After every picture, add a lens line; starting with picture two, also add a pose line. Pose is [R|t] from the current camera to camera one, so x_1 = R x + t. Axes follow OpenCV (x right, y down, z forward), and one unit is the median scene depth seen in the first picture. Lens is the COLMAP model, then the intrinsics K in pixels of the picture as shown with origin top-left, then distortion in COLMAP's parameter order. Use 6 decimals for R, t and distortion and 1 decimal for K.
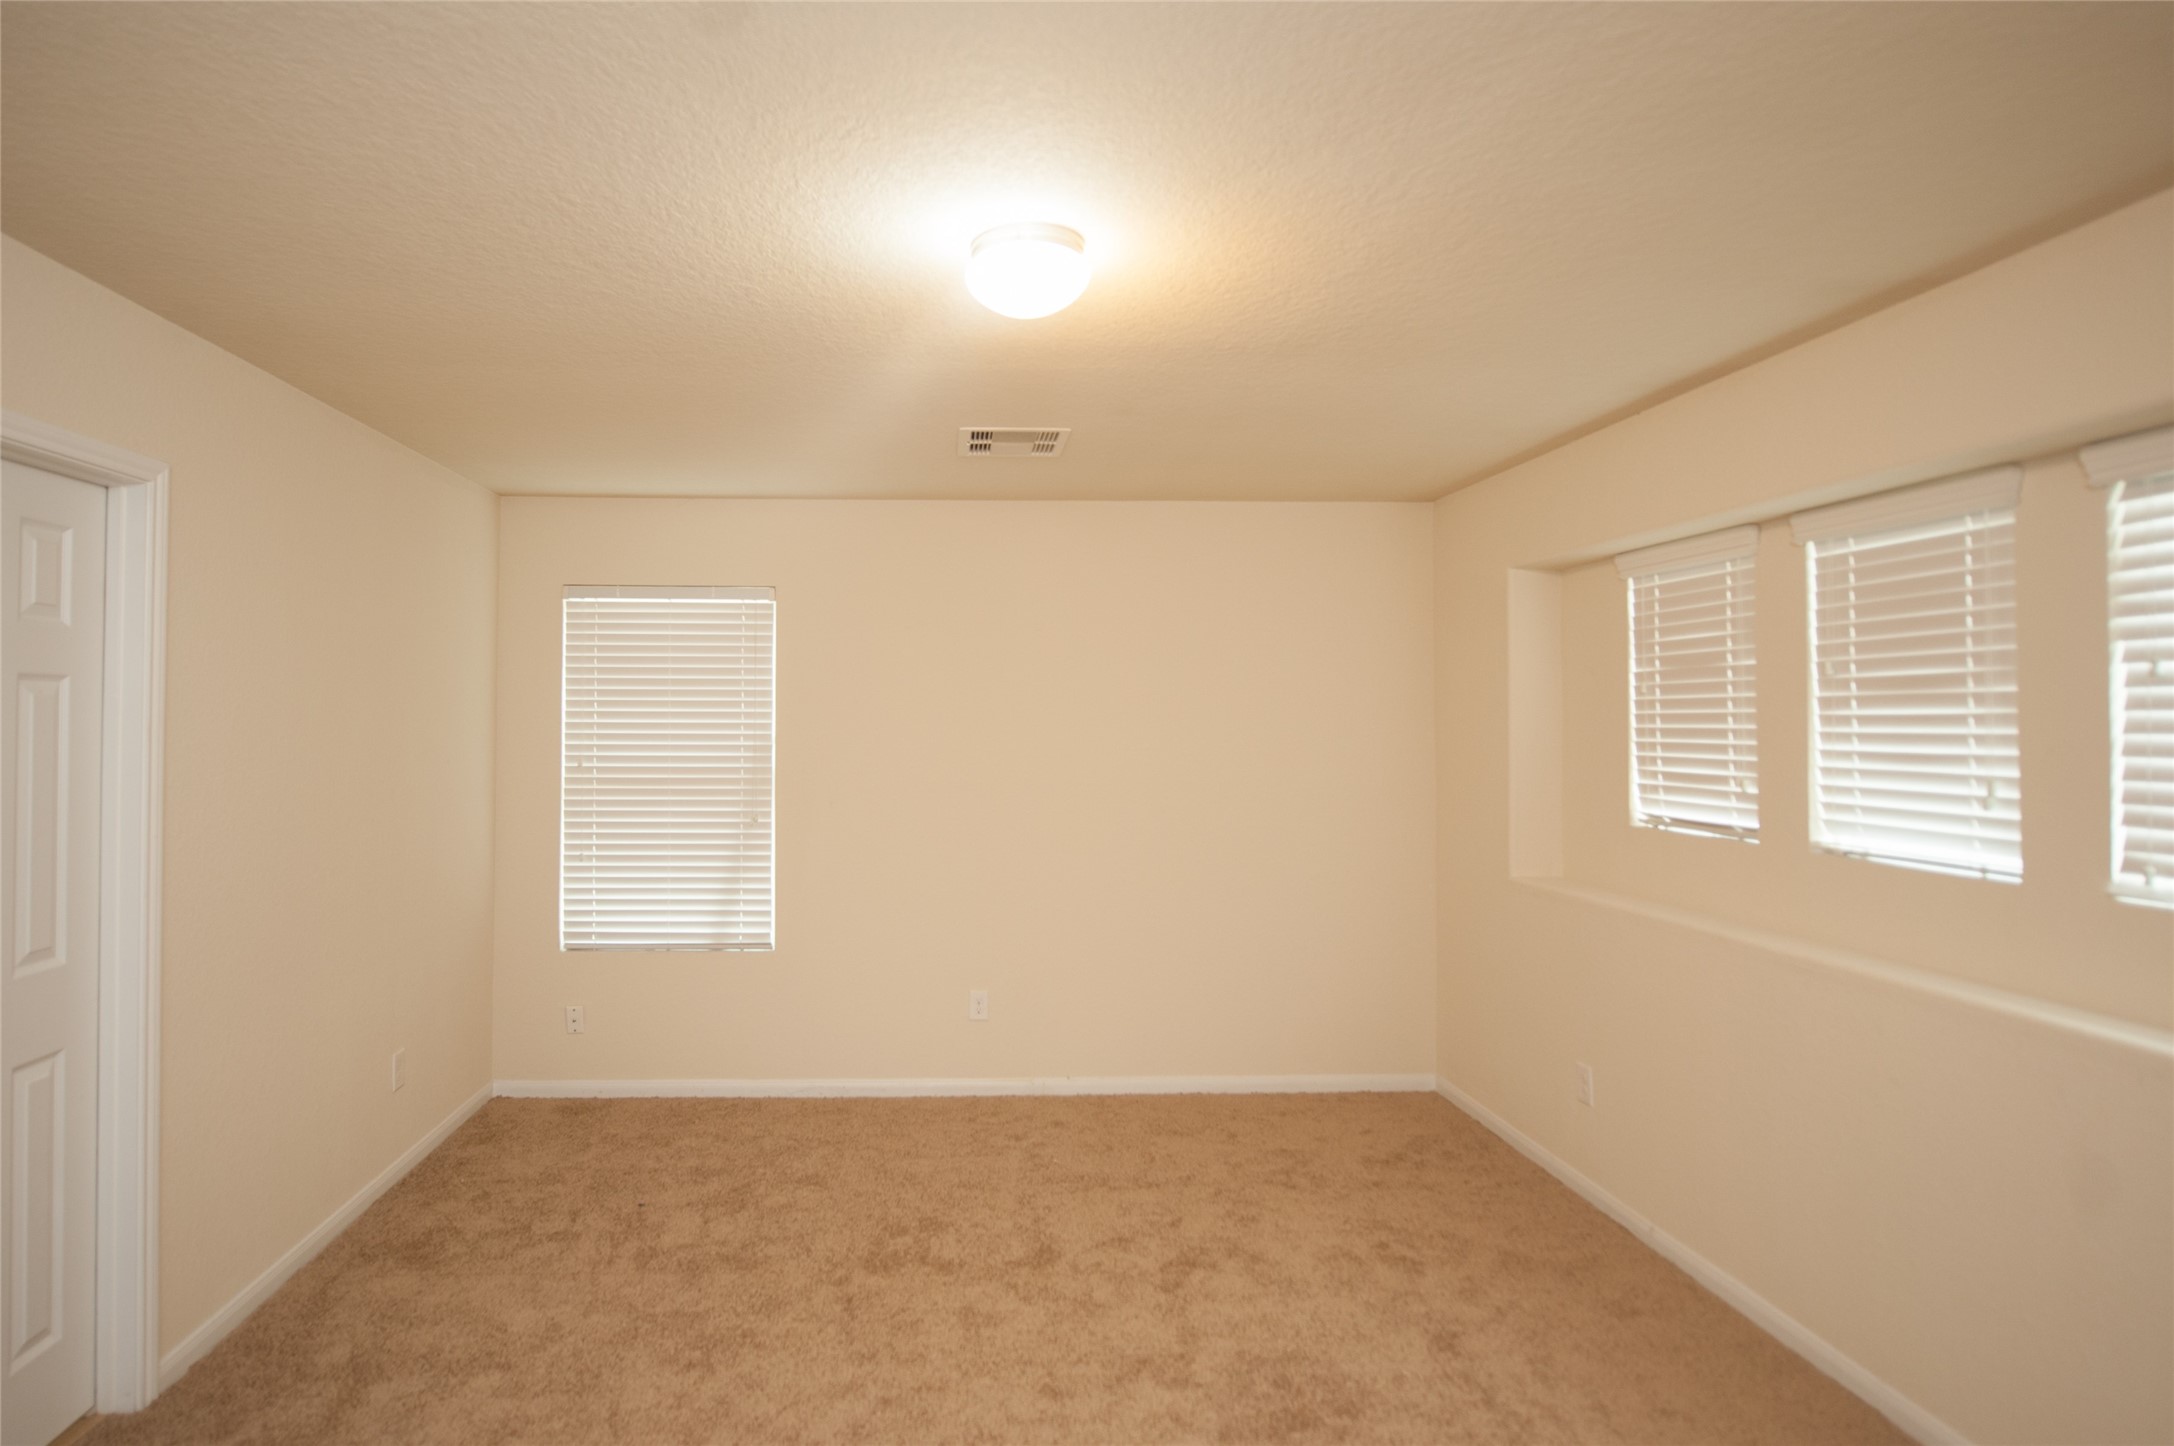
lens RADIAL K [[1143.3, 0, 1086.8], [0, 1143.3, 686.8], [0, 0, 1]] dist [-0.003372, -0.001344]
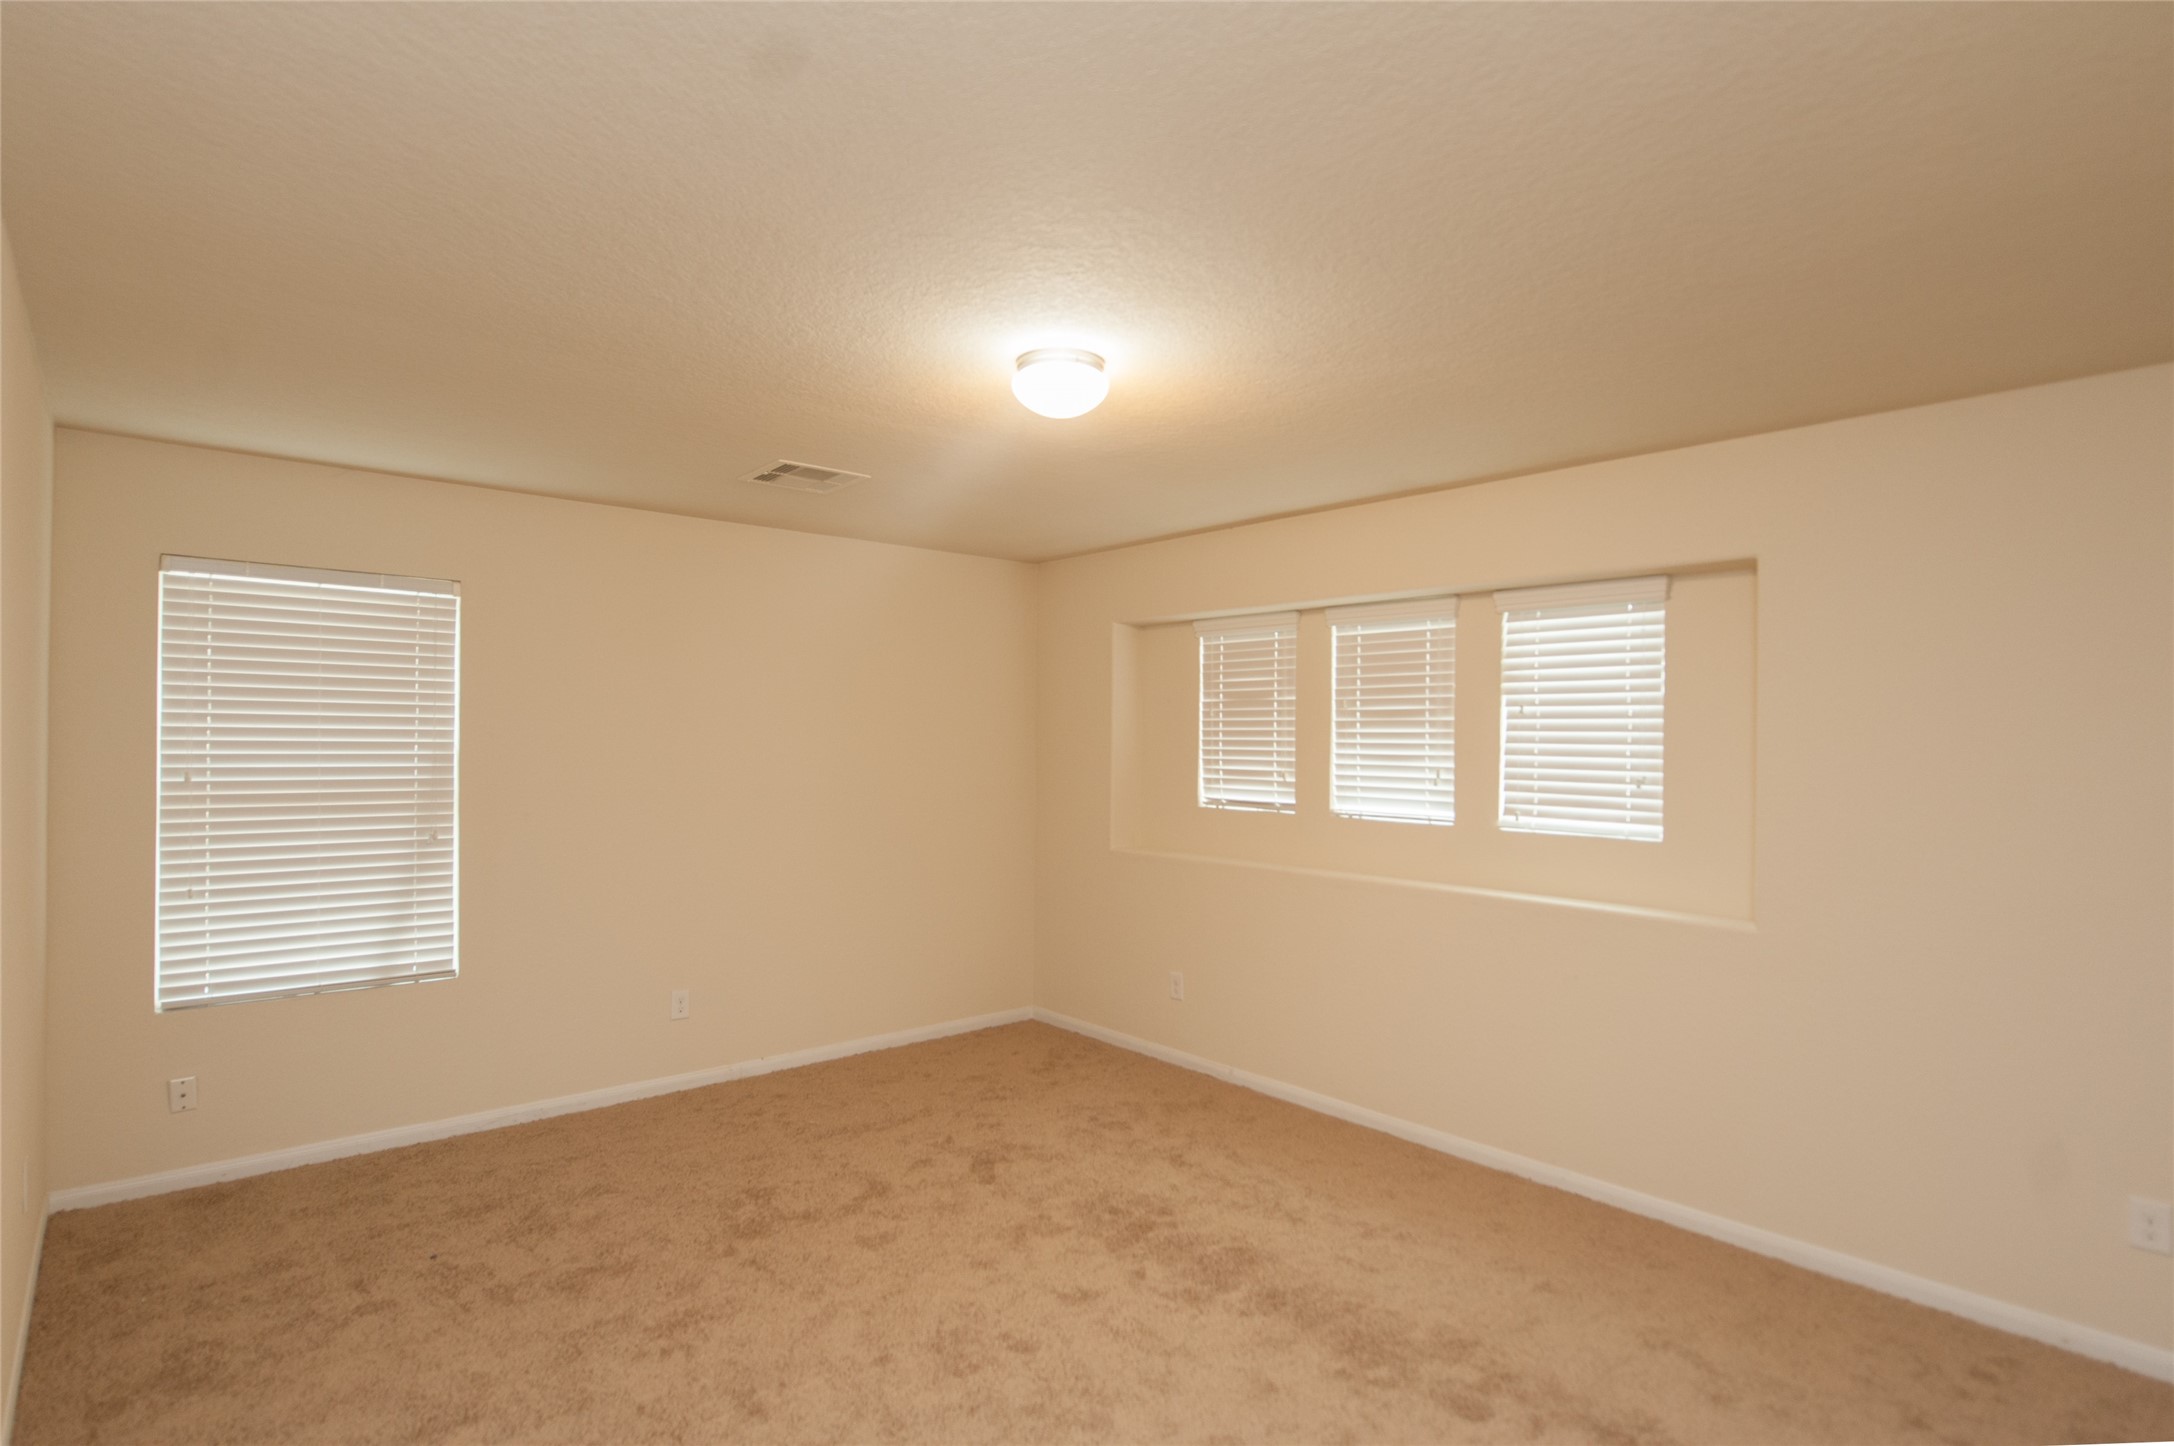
lens RADIAL K [[1101.7, 0, 1067.1], [0, 1101.7, 730.2], [0, 0, 1]] dist [-0.002855, -0.001489]
pose [[0.778739, 0.010402, 0.627262, -0.593099], [-0.026419, 0.999519, 0.016224, 0.006037], [-0.626792, -0.029206, 0.778639, 0.011658]]
